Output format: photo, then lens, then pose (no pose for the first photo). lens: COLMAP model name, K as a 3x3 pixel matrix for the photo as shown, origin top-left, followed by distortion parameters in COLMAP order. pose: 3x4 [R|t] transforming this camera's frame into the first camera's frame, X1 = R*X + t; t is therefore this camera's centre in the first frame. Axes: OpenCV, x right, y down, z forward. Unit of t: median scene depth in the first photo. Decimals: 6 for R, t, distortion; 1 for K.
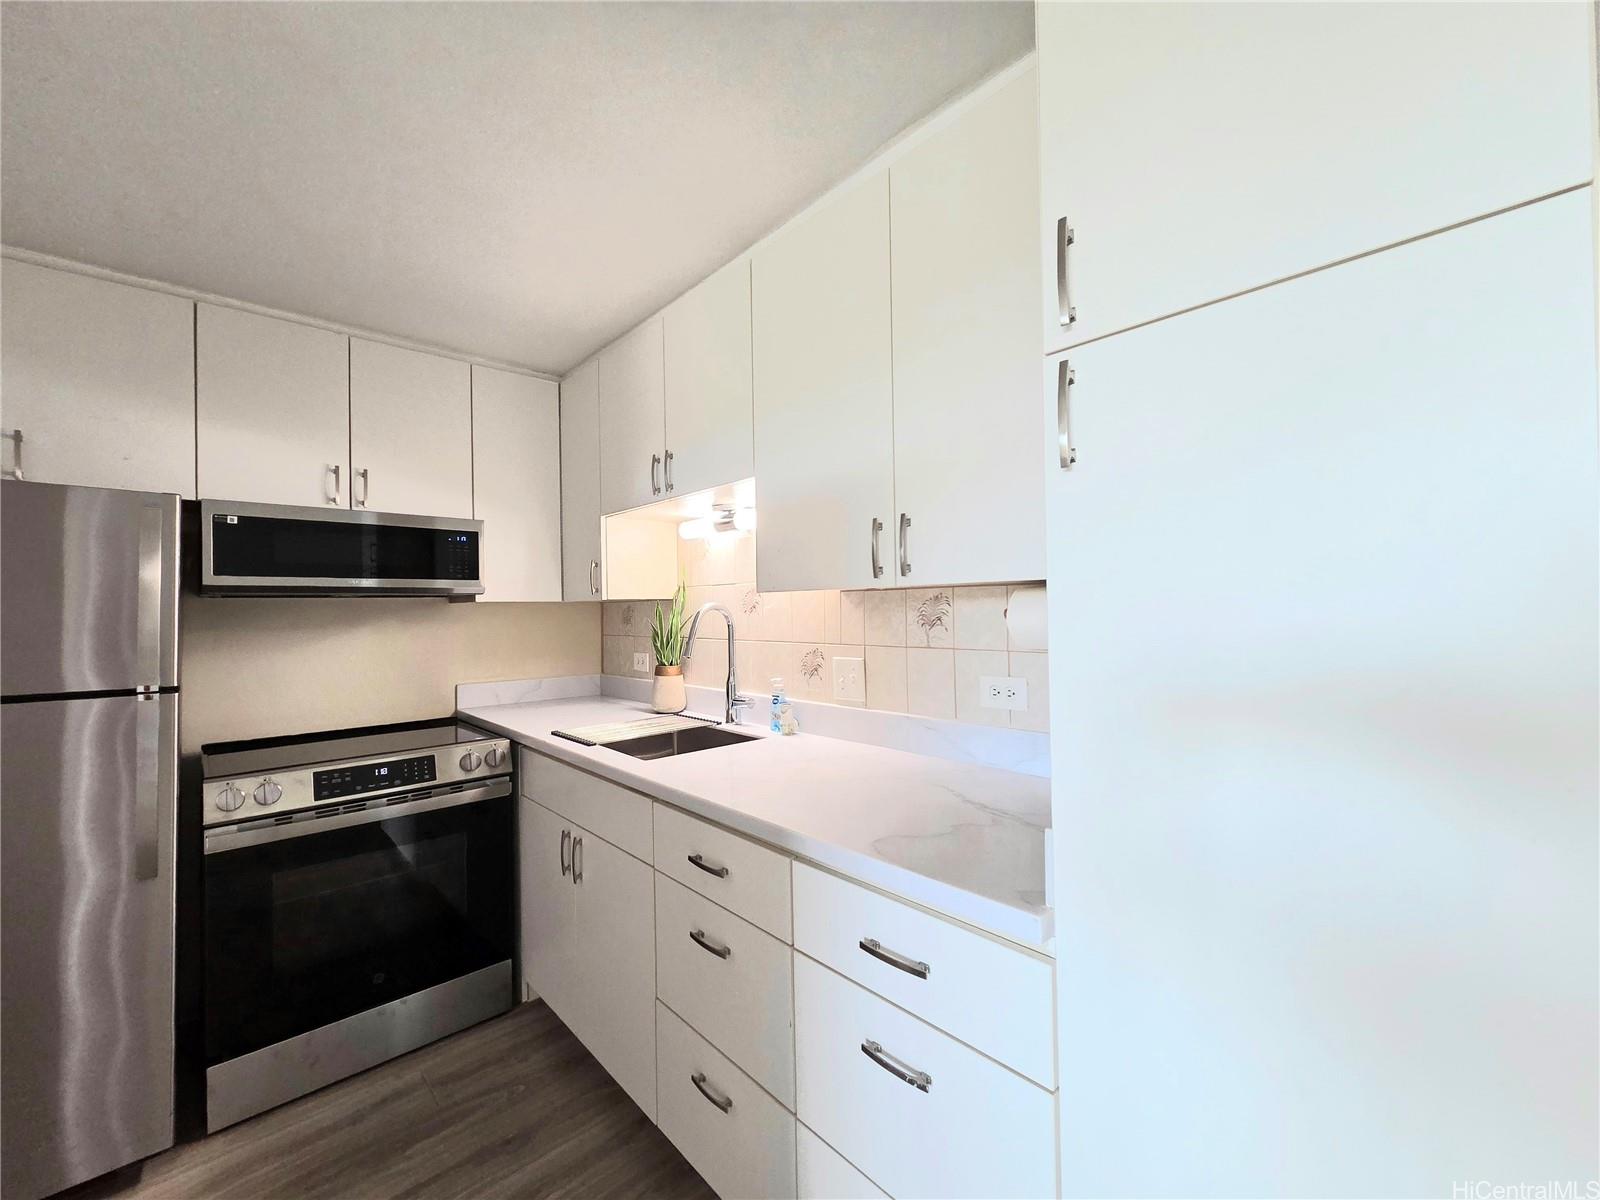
lens RADIAL K [[654.2, 0, 801.9], [0, 654.2, 609.8], [0, 0, 1]] dist [0.022043, -0.009587]
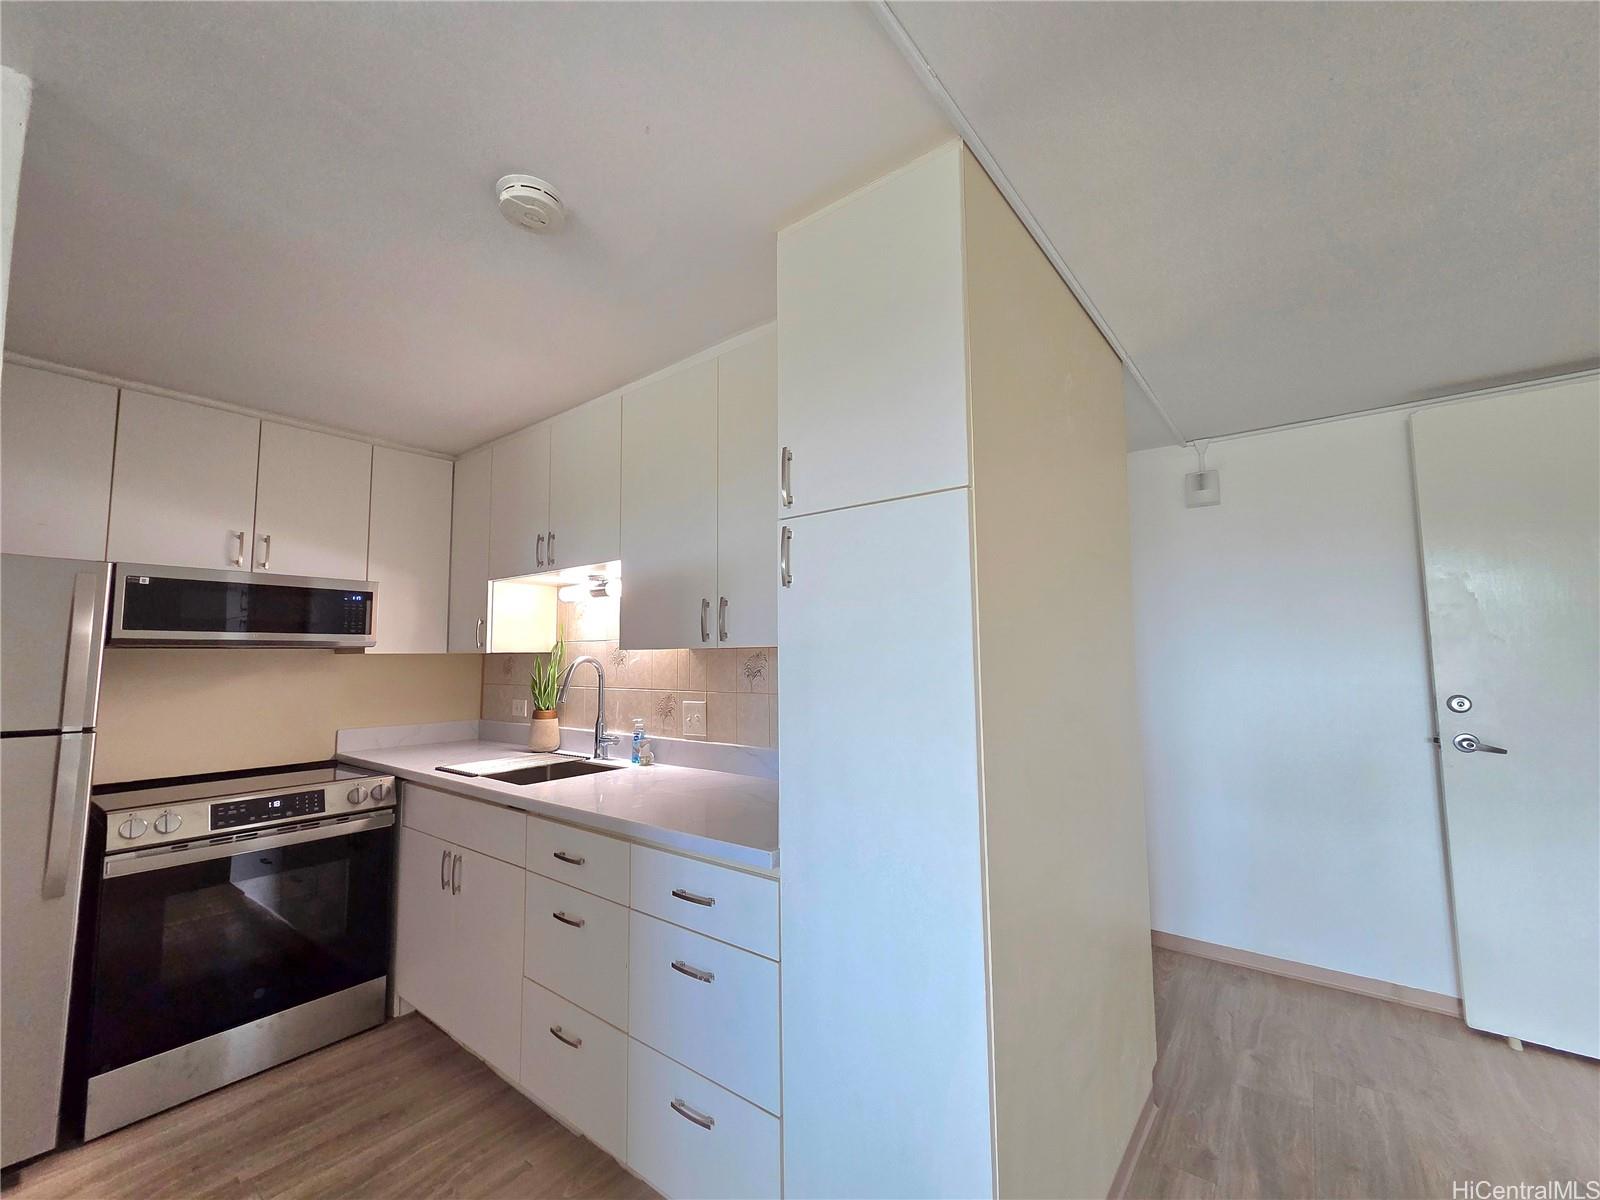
lens RADIAL K [[654.2, 0, 801.9], [0, 654.2, 609.8], [0, 0, 1]] dist [0.022043, -0.009587]
pose [[0.986214, 0.020649, 0.164181, 0.062008], [-0.007972, 0.996960, -0.077504, -0.006785], [-0.165282, 0.075127, 0.983381, -0.284564]]
